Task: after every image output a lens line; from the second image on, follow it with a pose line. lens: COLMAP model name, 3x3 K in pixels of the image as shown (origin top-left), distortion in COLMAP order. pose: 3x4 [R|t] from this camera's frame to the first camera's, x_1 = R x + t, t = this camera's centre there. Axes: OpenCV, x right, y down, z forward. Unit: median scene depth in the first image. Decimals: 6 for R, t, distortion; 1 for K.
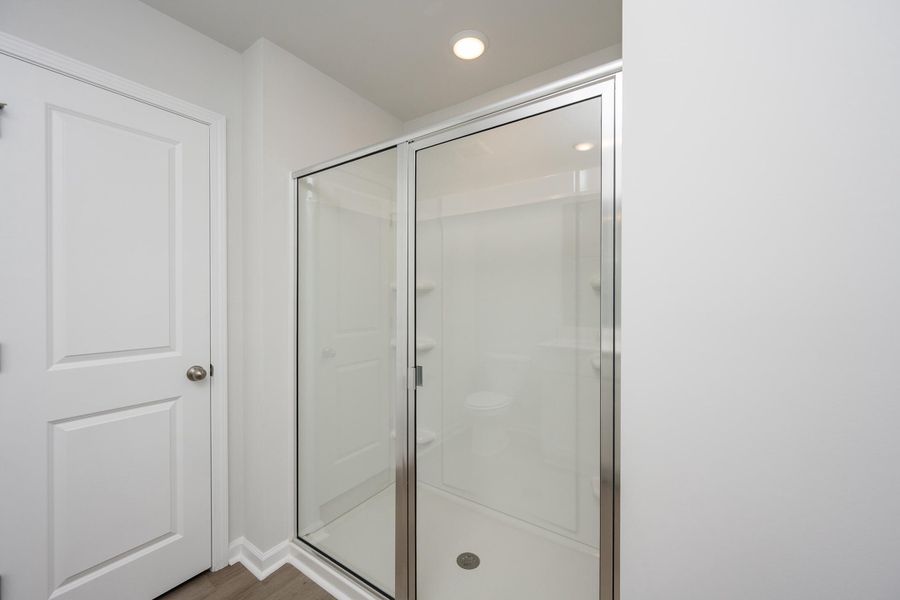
lens RADIAL K [[357.4, 0, 449.8], [0, 357.4, 296.2], [0, 0, 1]] dist [-0.003382, -0.000499]
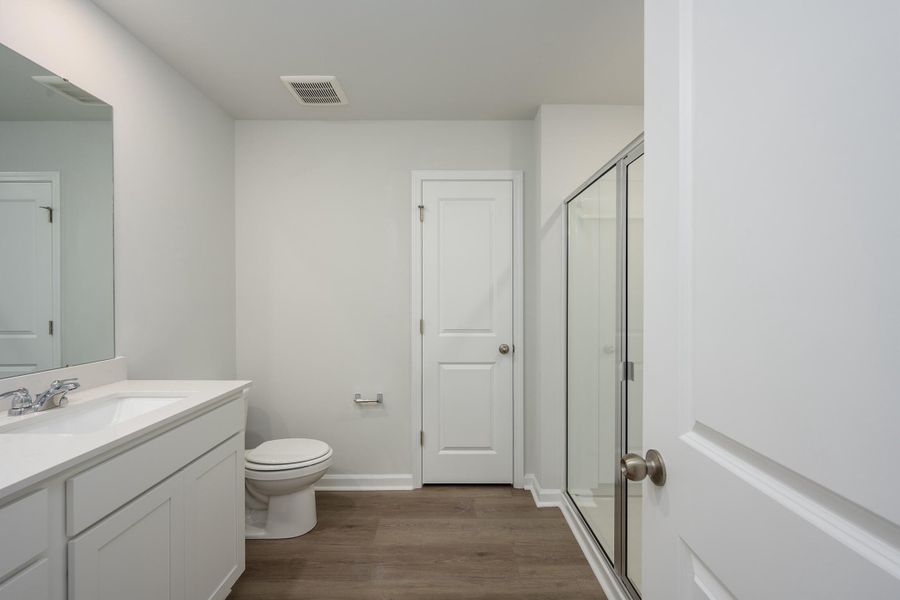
lens RADIAL K [[357.4, 0, 448.7], [0, 357.4, 298.7], [0, 0, 1]] dist [-0.003382, -0.000499]
pose [[0.583191, 0.005827, -0.812314, 0.368618], [-0.003291, 0.999983, 0.004810, -0.002818], [0.812328, -0.000132, 0.583201, -0.068102]]
